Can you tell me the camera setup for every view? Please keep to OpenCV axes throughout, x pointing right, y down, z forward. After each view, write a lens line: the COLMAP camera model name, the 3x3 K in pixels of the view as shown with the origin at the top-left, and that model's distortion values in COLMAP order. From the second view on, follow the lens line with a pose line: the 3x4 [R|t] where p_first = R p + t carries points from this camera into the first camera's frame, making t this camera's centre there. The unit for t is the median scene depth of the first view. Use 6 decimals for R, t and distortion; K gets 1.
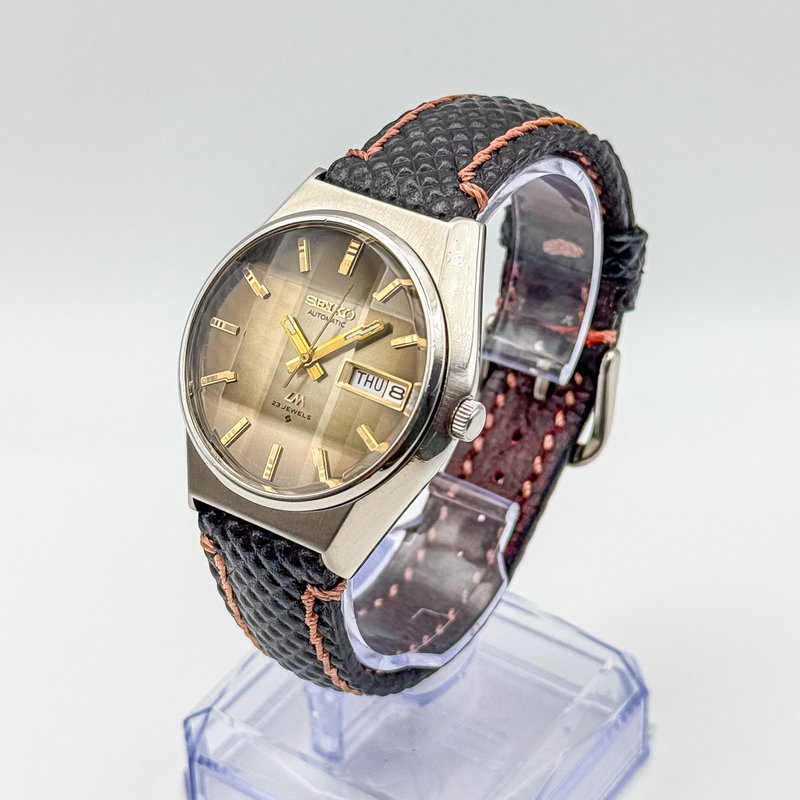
lens RADIAL K [[2176.1, 0, 435.2], [0, 2176.1, 401.6], [0, 0, 1]] dist [0.059676, 0.807195]
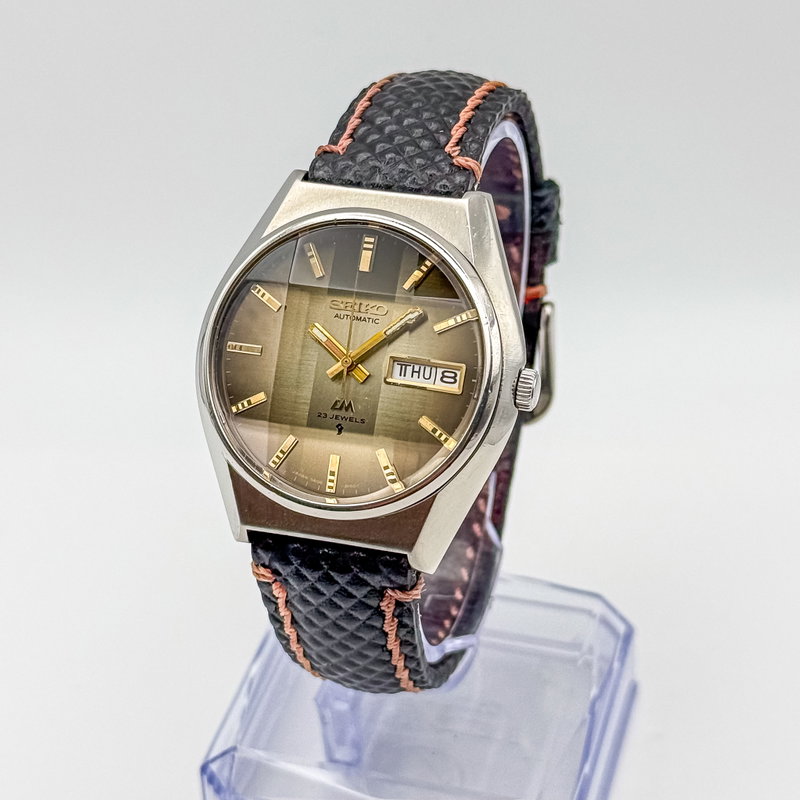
lens RADIAL K [[2176.1, 0, 435.2], [0, 2176.1, 401.6], [0, 0, 1]] dist [0.059676, 0.807195]
pose [[0.947300, -0.205249, 0.245960, -0.259137], [0.204129, 0.978474, 0.030326, -0.023645], [-0.246890, 0.021480, 0.968805, 0.044329]]
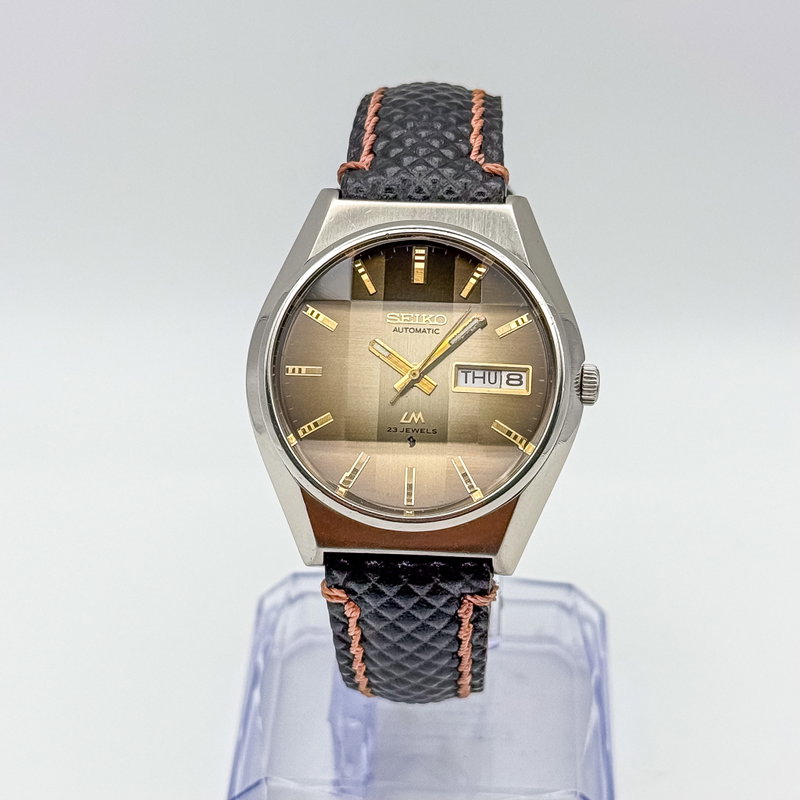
lens RADIAL K [[2176.1, 0, 435.2], [0, 2176.1, 401.6], [0, 0, 1]] dist [0.059676, 0.807195]
pose [[0.847821, -0.289990, 0.443966, -0.478578], [0.287642, 0.954845, 0.074390, -0.076715], [-0.445491, 0.064634, 0.892950, 0.118665]]
